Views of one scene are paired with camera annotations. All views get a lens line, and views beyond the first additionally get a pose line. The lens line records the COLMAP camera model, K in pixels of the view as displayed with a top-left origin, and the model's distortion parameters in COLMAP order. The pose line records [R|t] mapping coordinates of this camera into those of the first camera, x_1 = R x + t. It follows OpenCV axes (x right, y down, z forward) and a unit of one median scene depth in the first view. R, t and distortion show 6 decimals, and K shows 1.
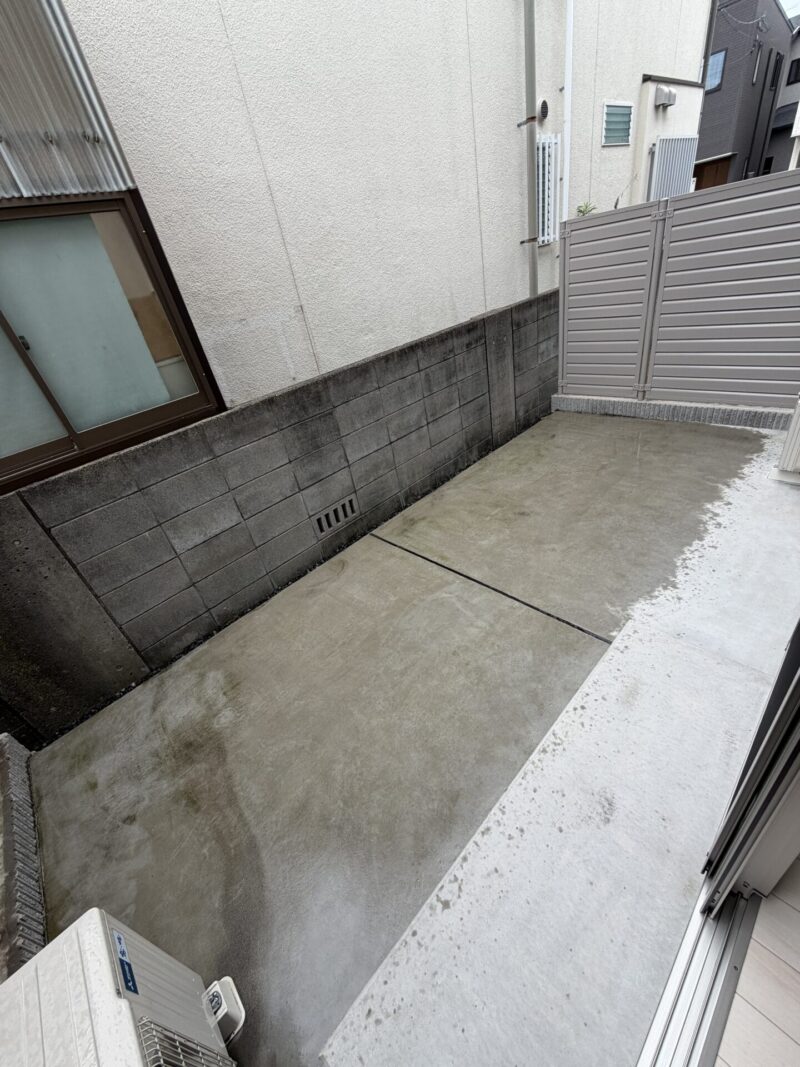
lens RADIAL K [[425.0, 0, 400.8], [0, 425.0, 528.4], [0, 0, 1]] dist [0.000754, 0.000234]
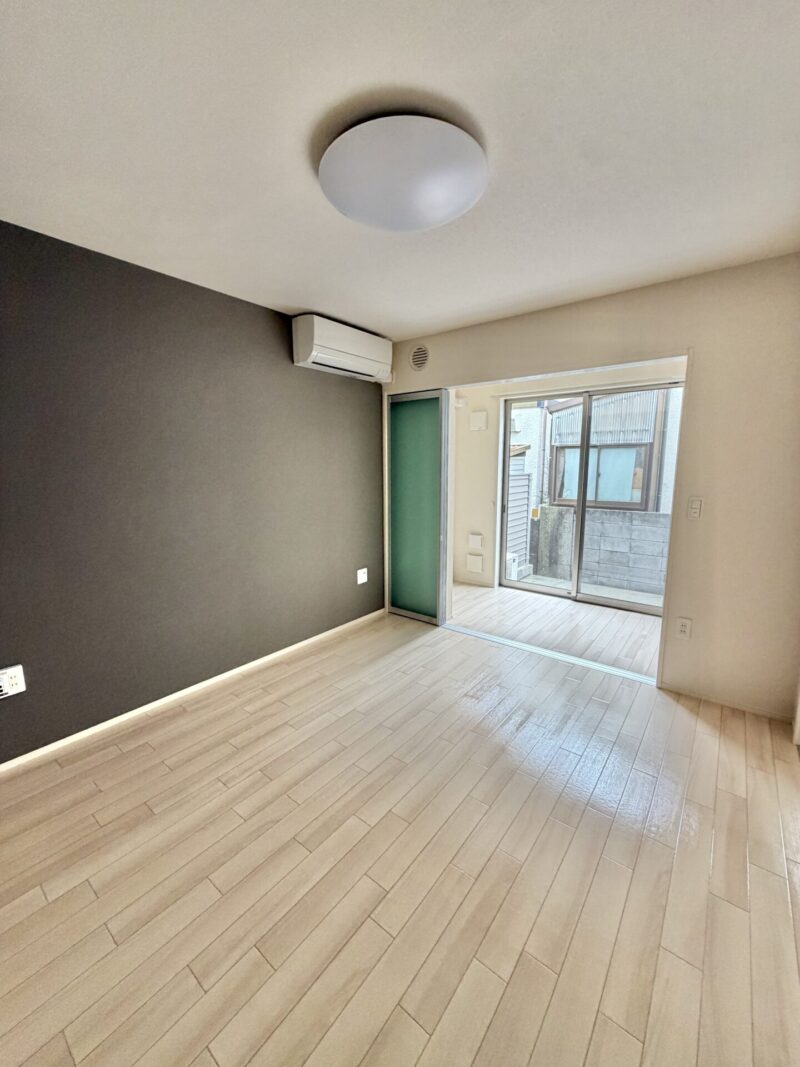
lens RADIAL K [[425.0, 0, 400.8], [0, 425.0, 528.4], [0, 0, 1]] dist [0.000754, 0.000234]
pose [[0.135104, 0.324926, -0.936040, 1.549800], [-0.552731, 0.808765, 0.200967, 0.094852], [0.822335, 0.490226, 0.288864, -0.781355]]
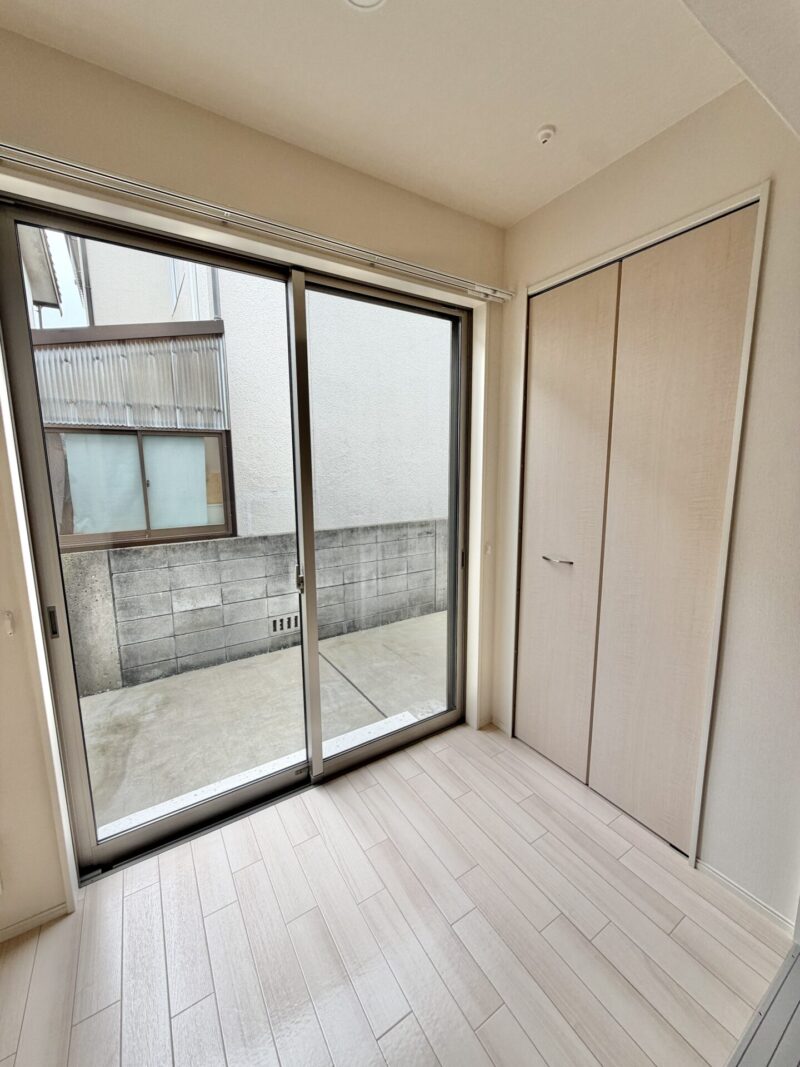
lens RADIAL K [[425.0, 0, 400.8], [0, 425.0, 528.4], [0, 0, 1]] dist [0.000754, 0.000234]
pose [[0.965167, 0.200891, -0.167617, 0.419942], [-0.250344, 0.895276, -0.368523, 0.128464], [0.076030, 0.397648, 0.914383, -0.429770]]
